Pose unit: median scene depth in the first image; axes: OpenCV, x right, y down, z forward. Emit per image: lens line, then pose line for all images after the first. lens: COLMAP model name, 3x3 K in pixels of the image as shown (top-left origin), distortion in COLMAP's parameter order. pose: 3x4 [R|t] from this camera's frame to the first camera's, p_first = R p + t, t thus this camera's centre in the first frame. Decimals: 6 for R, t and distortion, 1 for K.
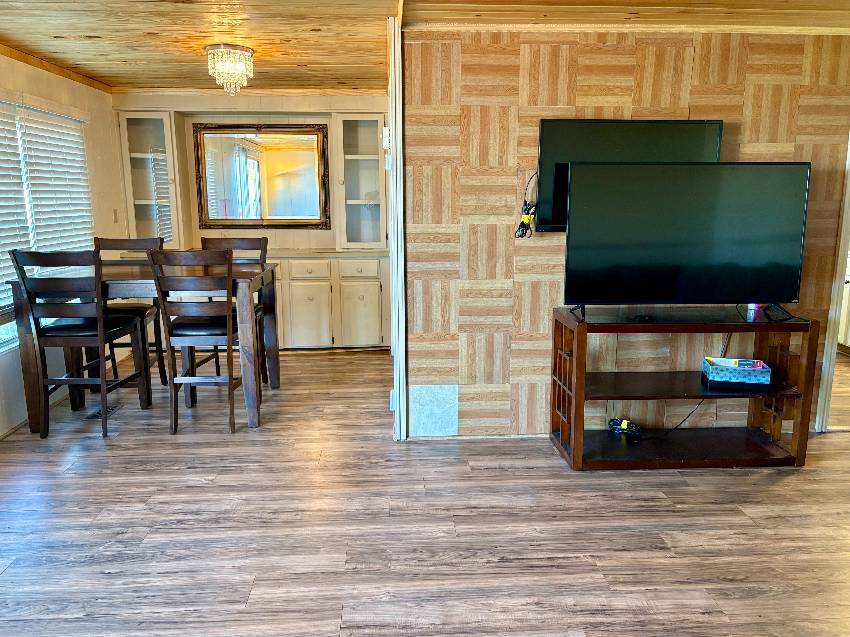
lens RADIAL K [[643.6, 0, 428.4], [0, 643.6, 320.4], [0, 0, 1]] dist [0.022973, -0.008943]
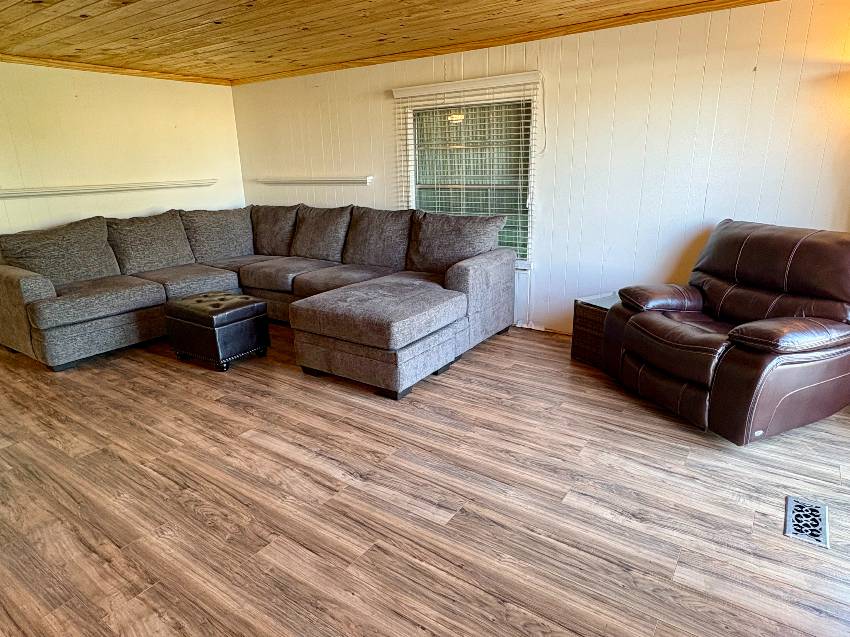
lens RADIAL K [[518.6, 0, 424.9], [0, 518.6, 318.5], [0, 0, 1]] dist [-0.003770, -0.000765]
pose [[-0.785996, -0.159456, 0.597314, -0.394631], [0.145725, 0.891156, 0.429656, -0.126604], [-0.600811, 0.424752, -0.677209, 0.676937]]
